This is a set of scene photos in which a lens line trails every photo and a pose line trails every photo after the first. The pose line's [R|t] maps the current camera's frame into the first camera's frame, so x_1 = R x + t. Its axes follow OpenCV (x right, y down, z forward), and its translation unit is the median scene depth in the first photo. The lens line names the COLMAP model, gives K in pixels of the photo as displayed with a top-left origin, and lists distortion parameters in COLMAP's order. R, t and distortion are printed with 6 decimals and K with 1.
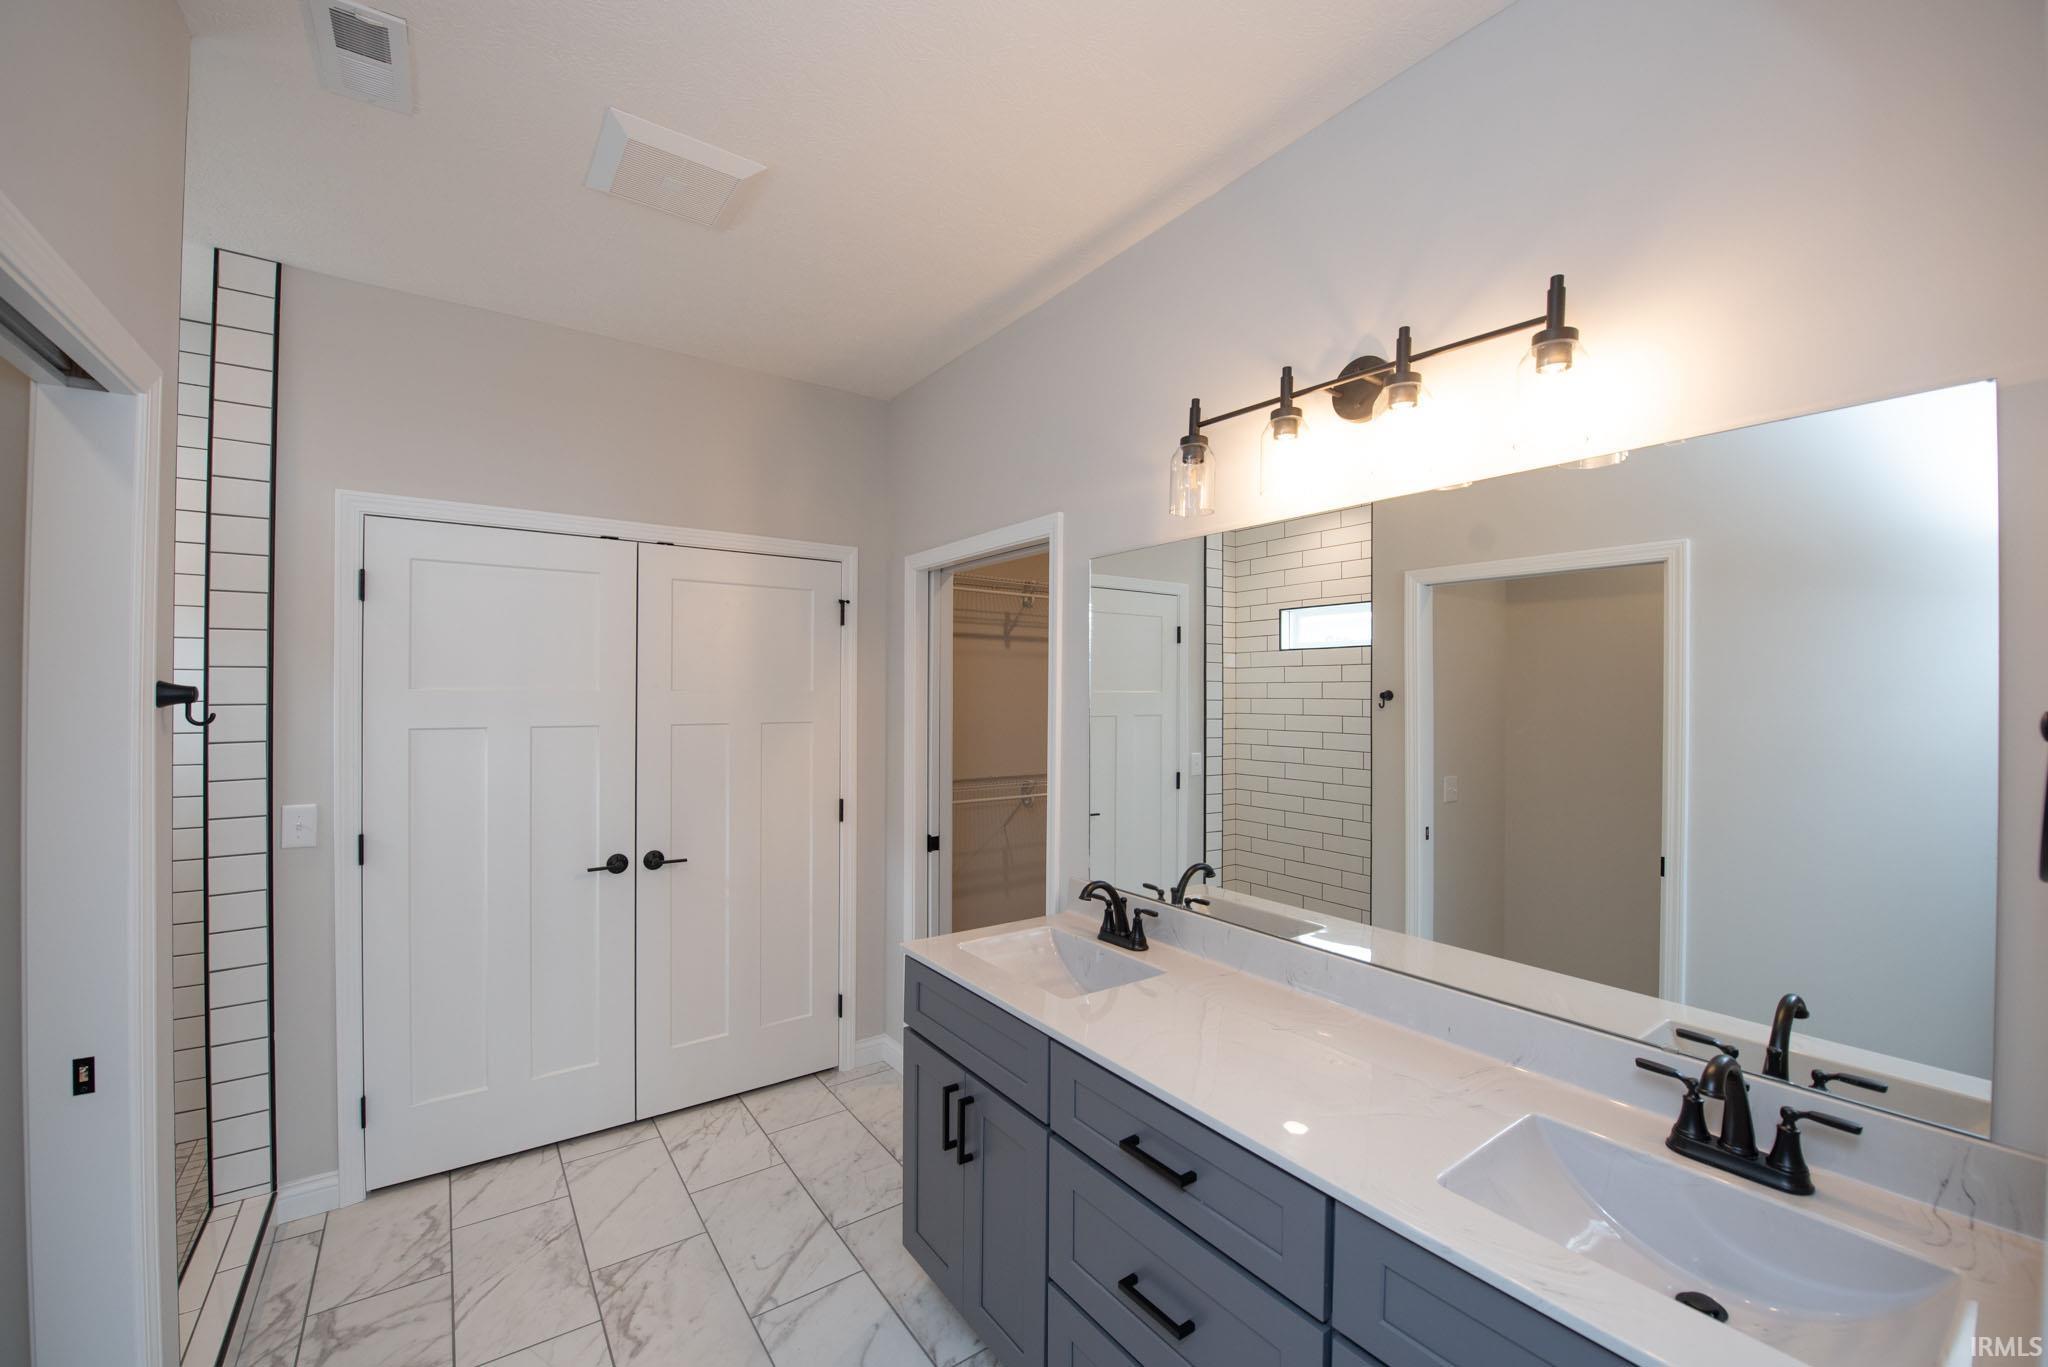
lens RADIAL K [[823.2, 0, 1014.7], [0, 823.2, 689.7], [0, 0, 1]] dist [-0.021498, -0.000721]
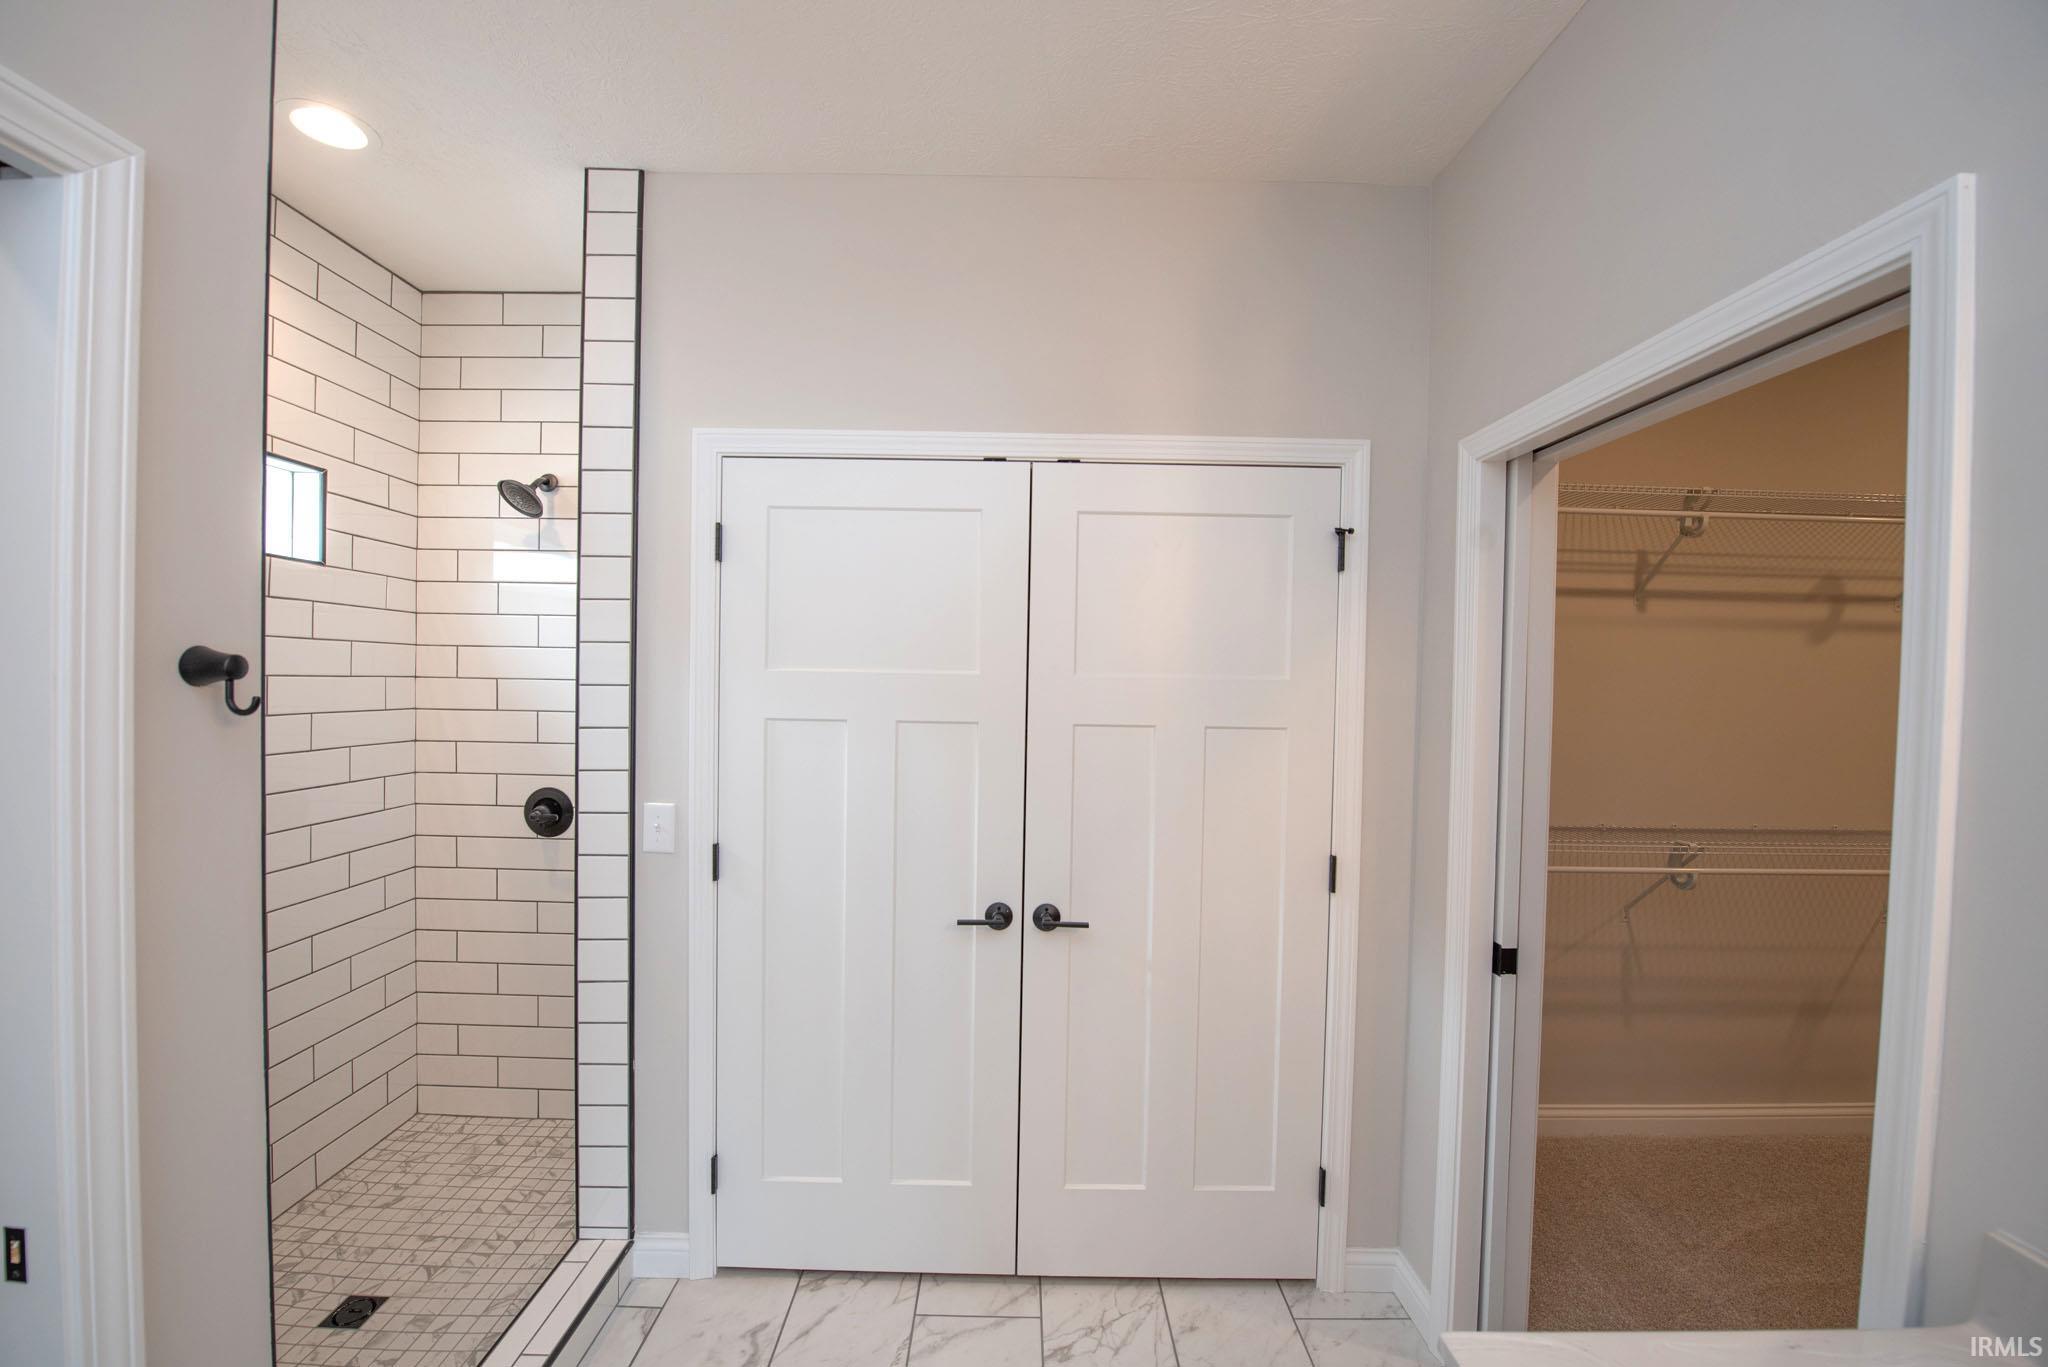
lens RADIAL K [[823.2, 0, 1014.7], [0, 823.2, 689.7], [0, 0, 1]] dist [-0.021498, -0.000721]
pose [[0.819596, 0.020361, -0.572580, -0.066893], [-0.012956, 0.999771, 0.017007, 0.002444], [0.572795, -0.006521, 0.819672, 0.417238]]
